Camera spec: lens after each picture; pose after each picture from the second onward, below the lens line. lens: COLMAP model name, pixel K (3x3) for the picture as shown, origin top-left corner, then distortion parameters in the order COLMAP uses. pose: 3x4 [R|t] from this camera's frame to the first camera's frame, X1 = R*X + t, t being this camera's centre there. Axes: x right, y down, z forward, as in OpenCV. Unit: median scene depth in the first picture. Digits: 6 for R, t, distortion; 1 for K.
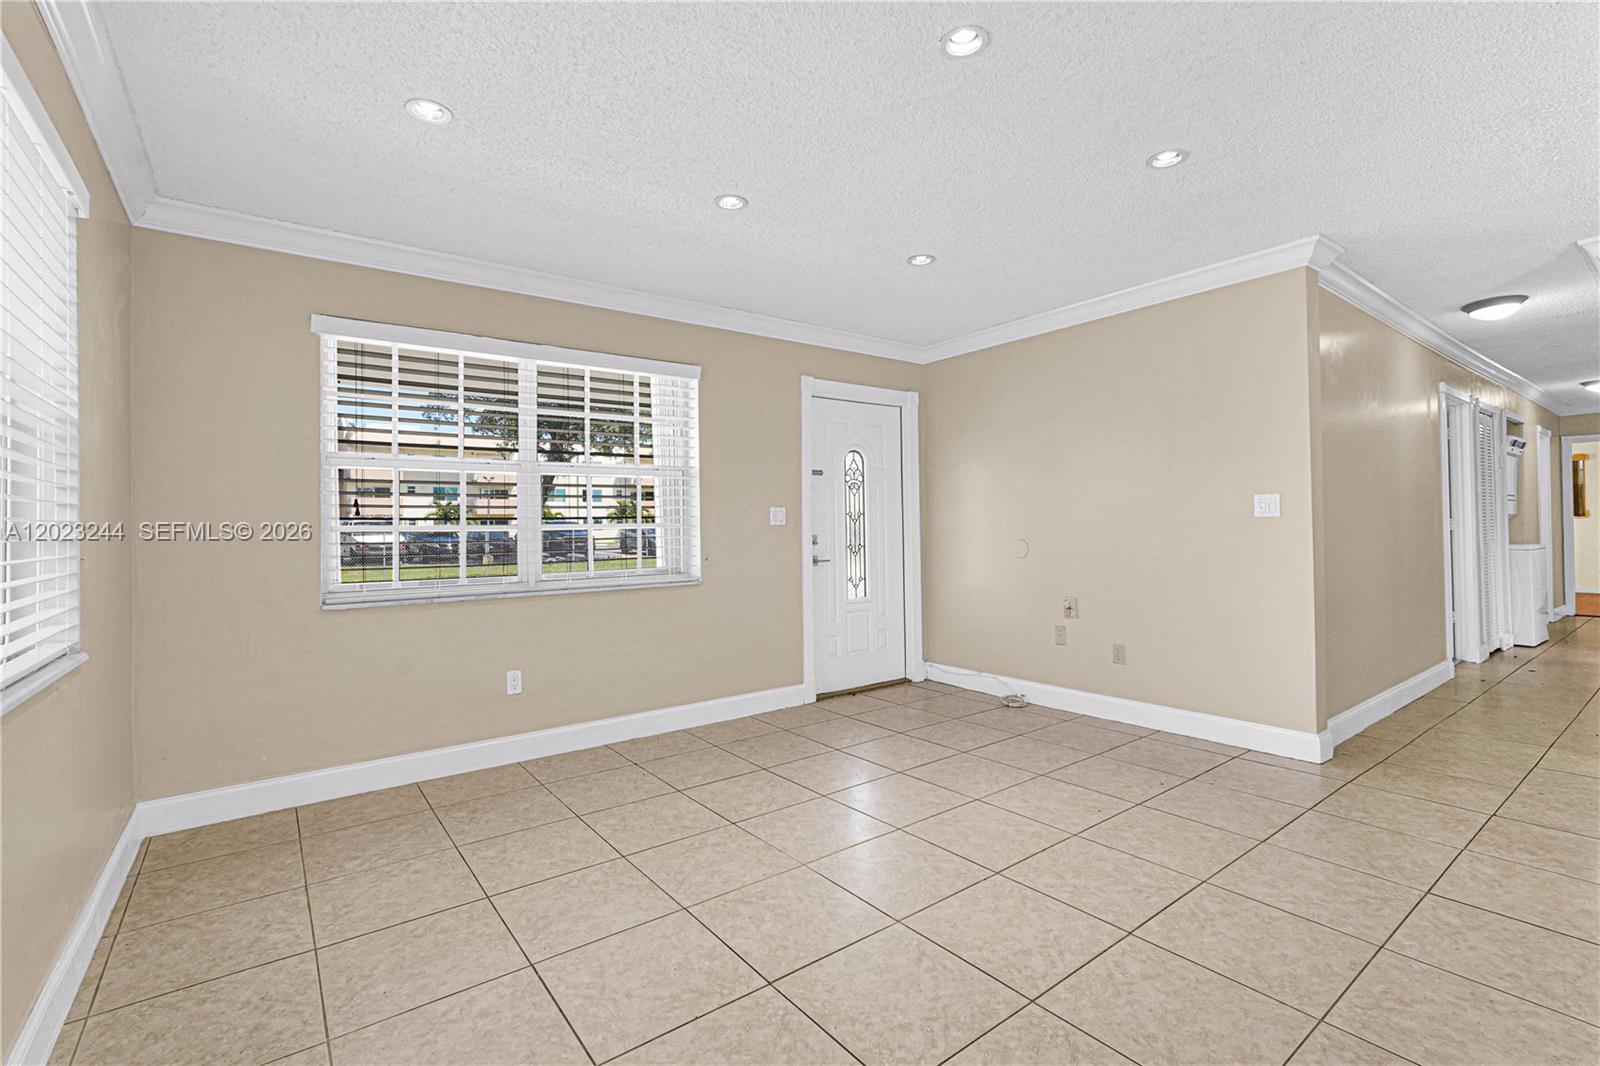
lens RADIAL K [[729.2, 0, 798.9], [0, 729.2, 515.5], [0, 0, 1]] dist [-0.004972, 0.002192]
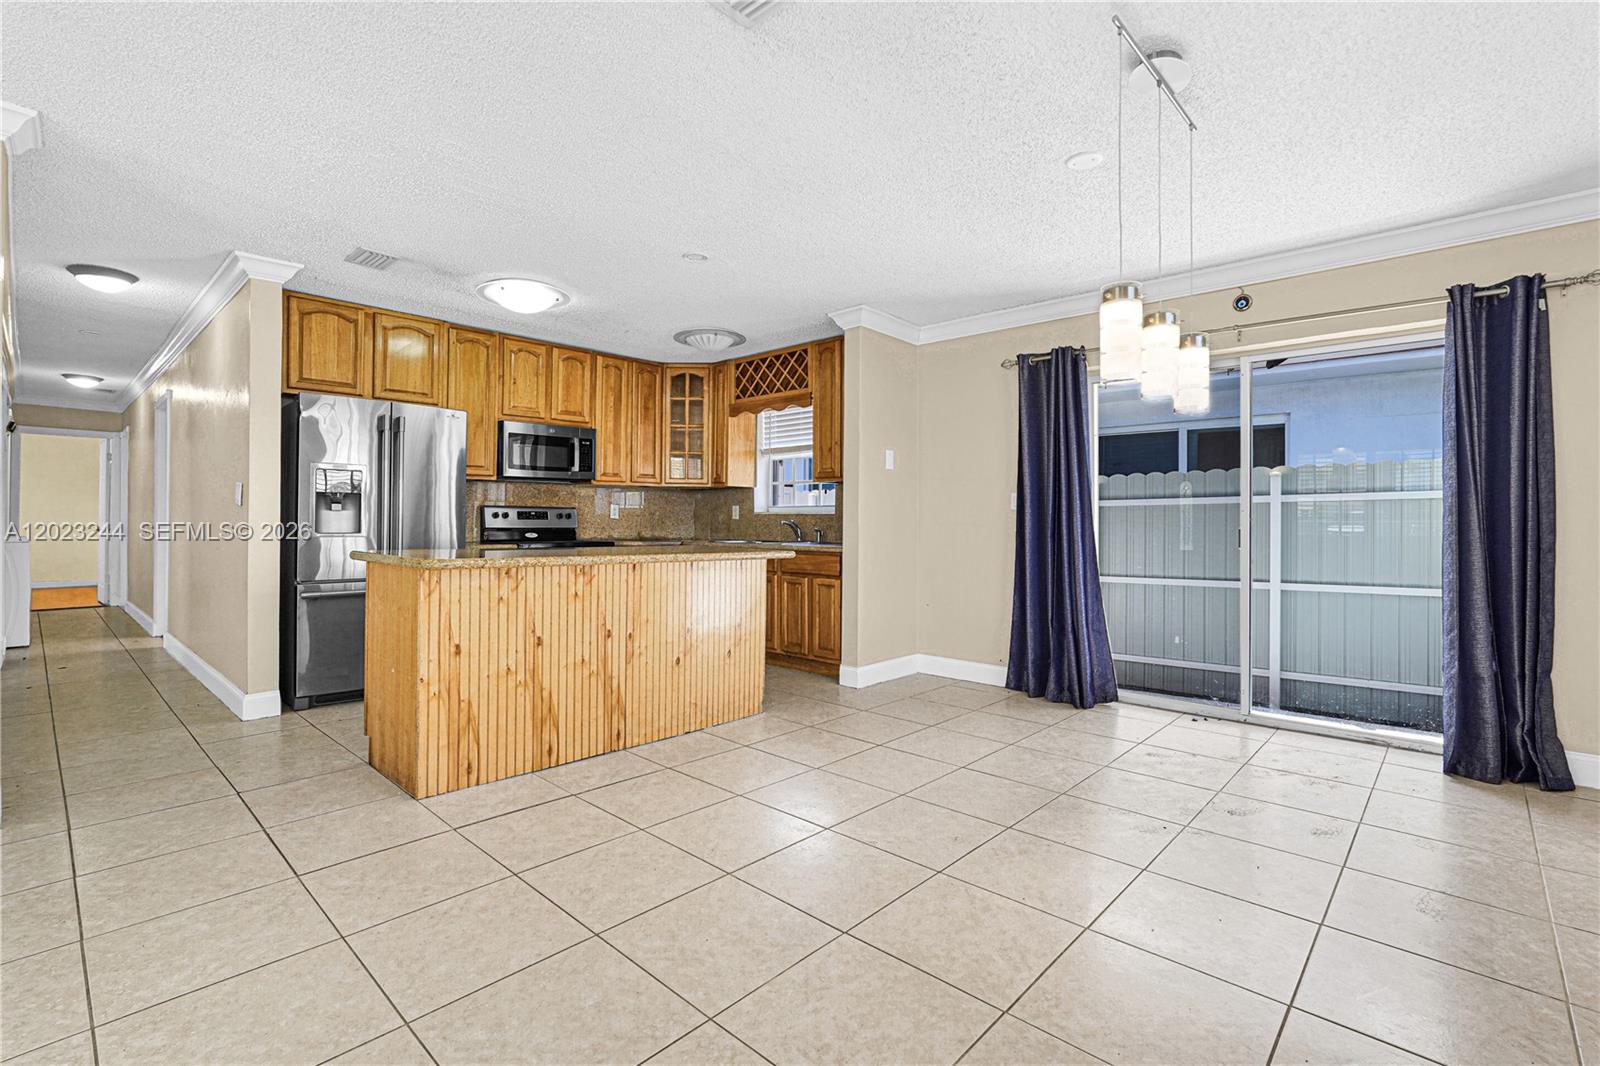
lens RADIAL K [[729.2, 0, 796.8], [0, 729.2, 525.3], [0, 0, 1]] dist [-0.004972, 0.002192]
pose [[-0.181657, 0.010054, 0.983311, -0.134631], [-0.019298, 0.999719, -0.013787, 0.030250], [-0.983173, -0.021480, -0.181412, 0.324972]]
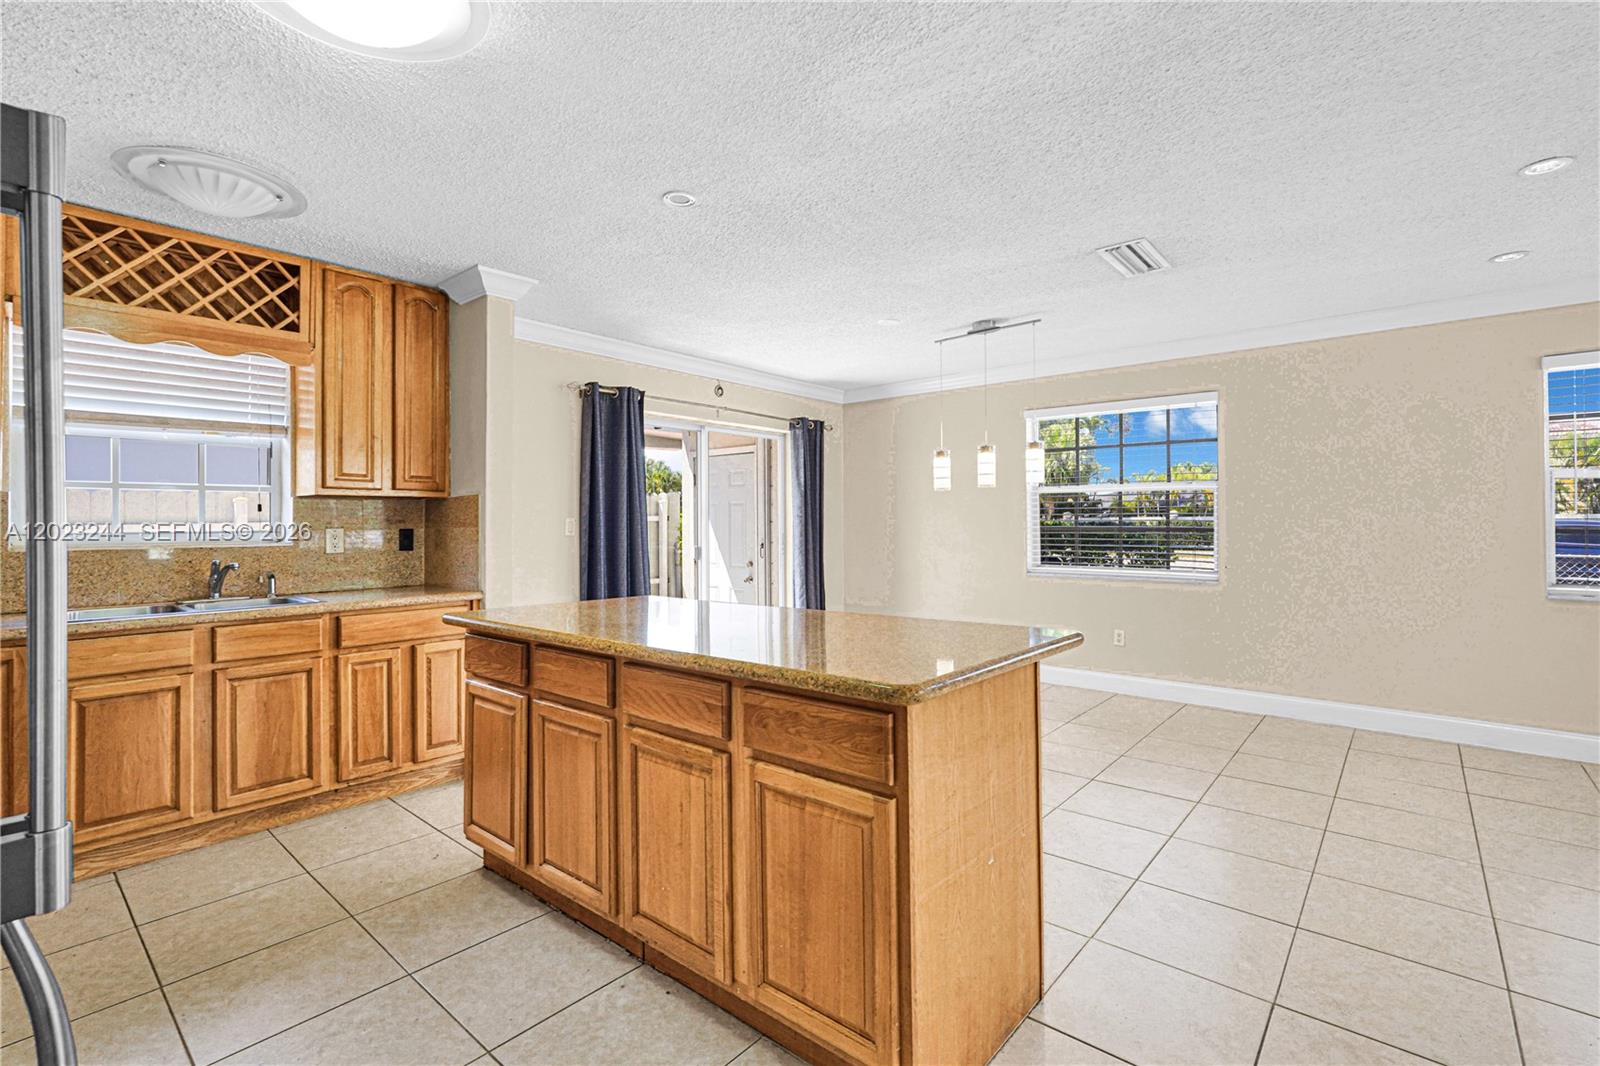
lens RADIAL K [[729.2, 0, 791.7], [0, 729.2, 518.8], [0, 0, 1]] dist [-0.004972, 0.002192]
pose [[-0.979088, 0.017507, -0.202684, 0.997420], [0.021376, 0.999628, -0.016914, -0.024822], [0.202312, -0.020893, -0.979098, 1.055534]]
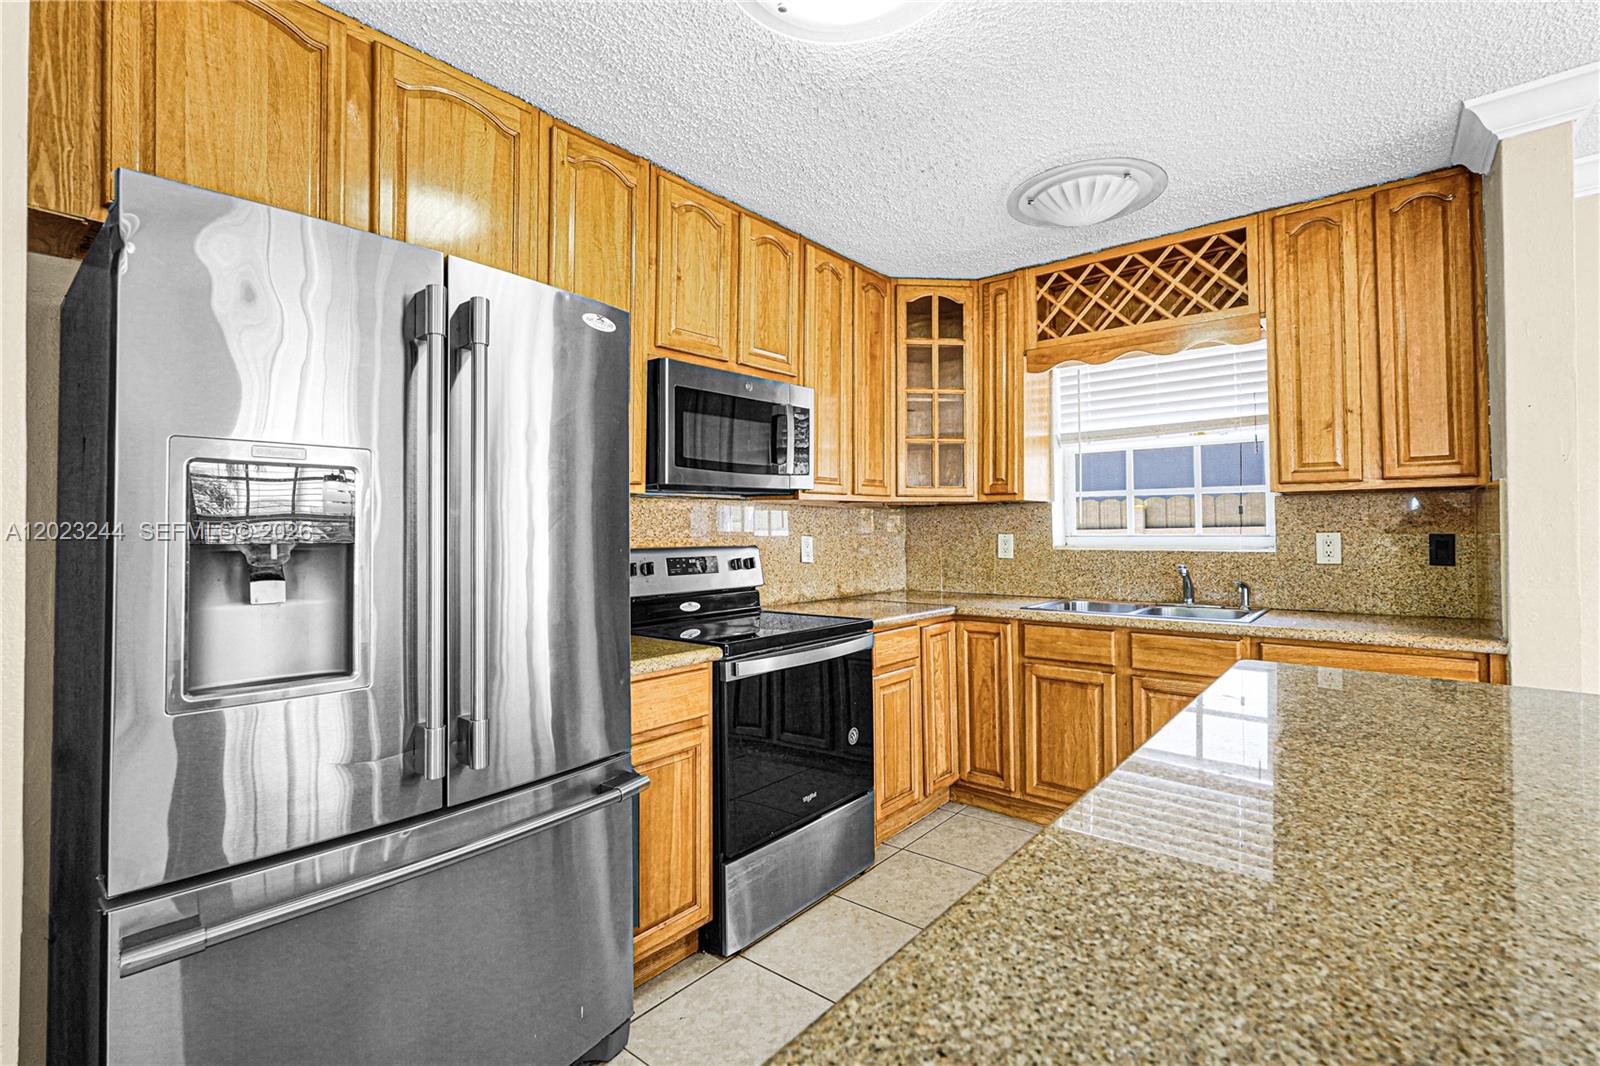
lens RADIAL K [[729.2, 0, 800.3], [0, 729.2, 520.4], [0, 0, 1]] dist [-0.004972, 0.002192]
pose [[-0.249228, 0.030157, 0.967975, 0.777115], [-0.006080, 0.999447, -0.032703, -0.026451], [-0.968426, -0.014036, -0.248907, 0.691642]]
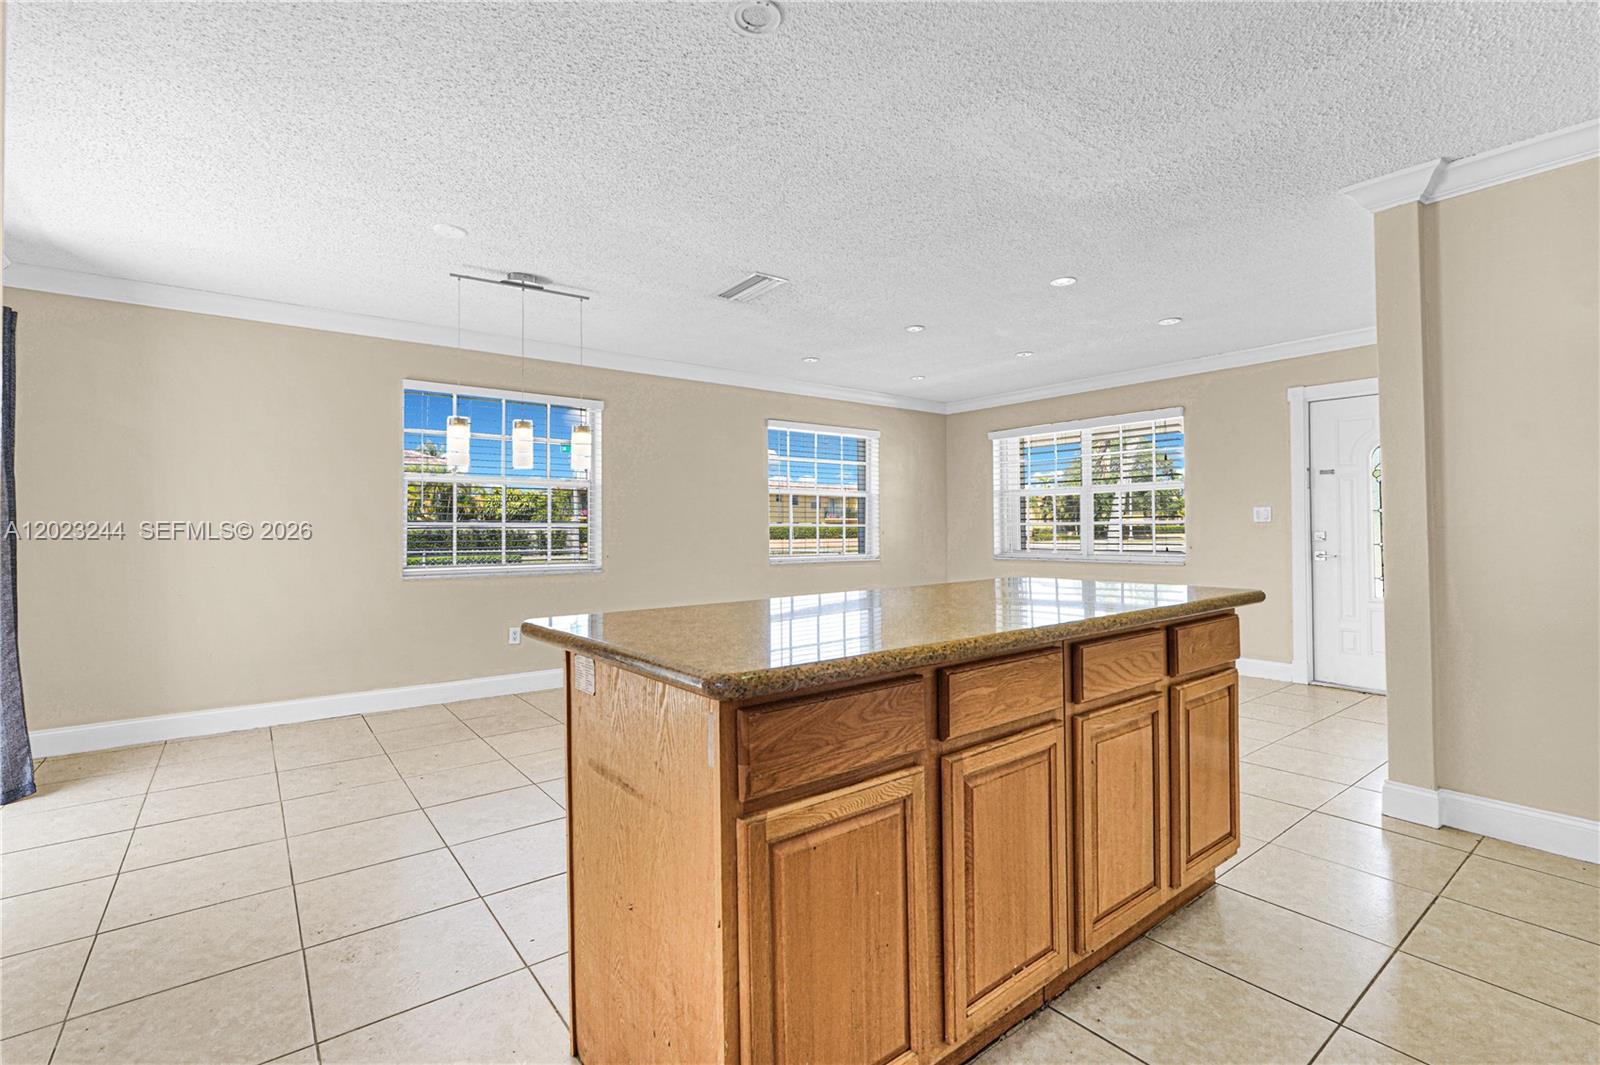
lens RADIAL K [[729.2, 0, 800.6], [0, 729.2, 525.4], [0, 0, 1]] dist [-0.004972, 0.002192]
pose [[0.032255, 0.007995, -0.999448, 1.477509], [0.021875, 0.999723, 0.008703, -0.011028], [0.999240, -0.022143, 0.032071, 0.282195]]
